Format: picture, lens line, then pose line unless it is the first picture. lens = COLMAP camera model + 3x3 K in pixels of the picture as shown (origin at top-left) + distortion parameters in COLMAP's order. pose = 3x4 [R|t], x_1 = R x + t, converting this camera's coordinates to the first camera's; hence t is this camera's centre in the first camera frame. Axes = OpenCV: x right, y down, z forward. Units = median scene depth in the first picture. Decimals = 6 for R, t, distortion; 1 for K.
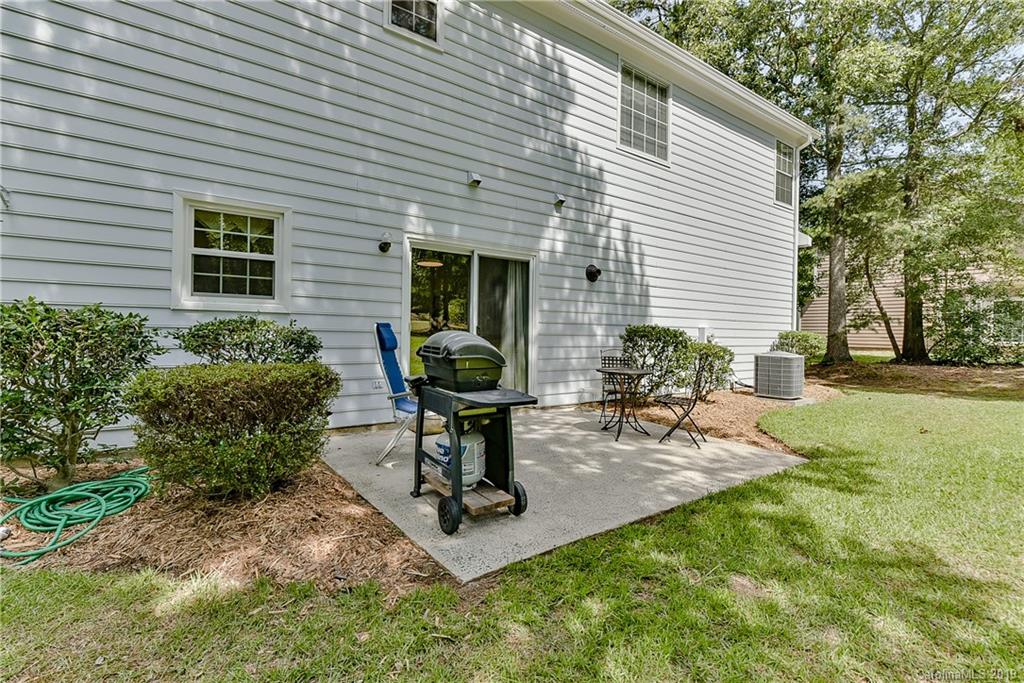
lens RADIAL K [[452.7, 0, 517.2], [0, 452.7, 336.6], [0, 0, 1]] dist [0.001973, -0.001160]
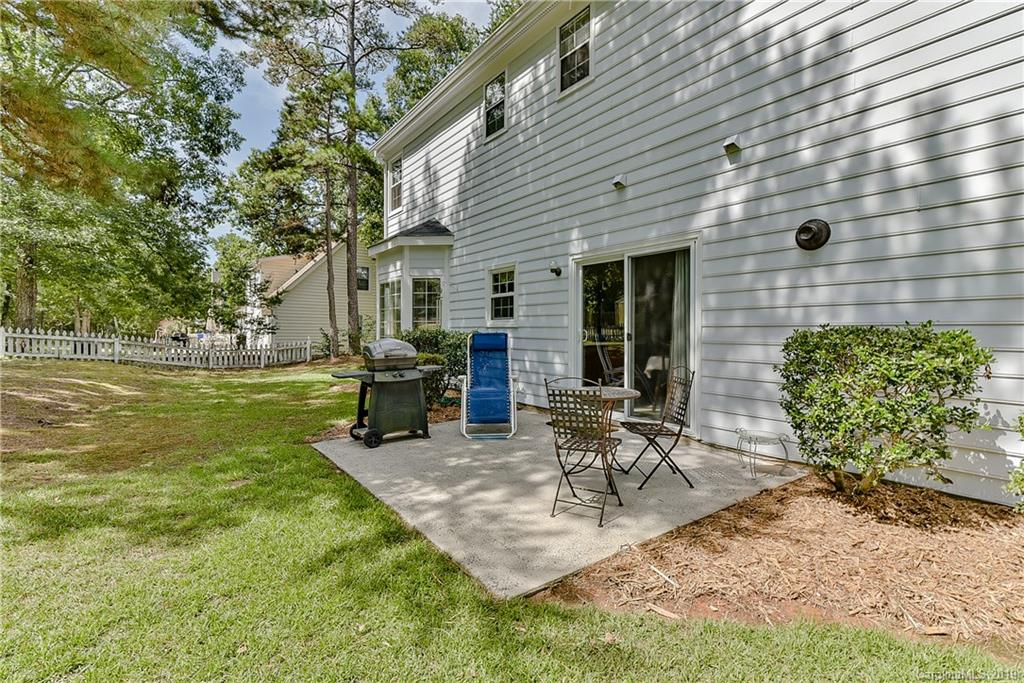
lens RADIAL K [[452.7, 0, 517.2], [0, 452.7, 336.6], [0, 0, 1]] dist [0.001973, -0.001160]
pose [[0.040875, -0.001680, -0.999163, 0.926658], [-0.007536, 0.999970, -0.001990, -0.012187], [0.999136, 0.007611, 0.040861, 0.797088]]
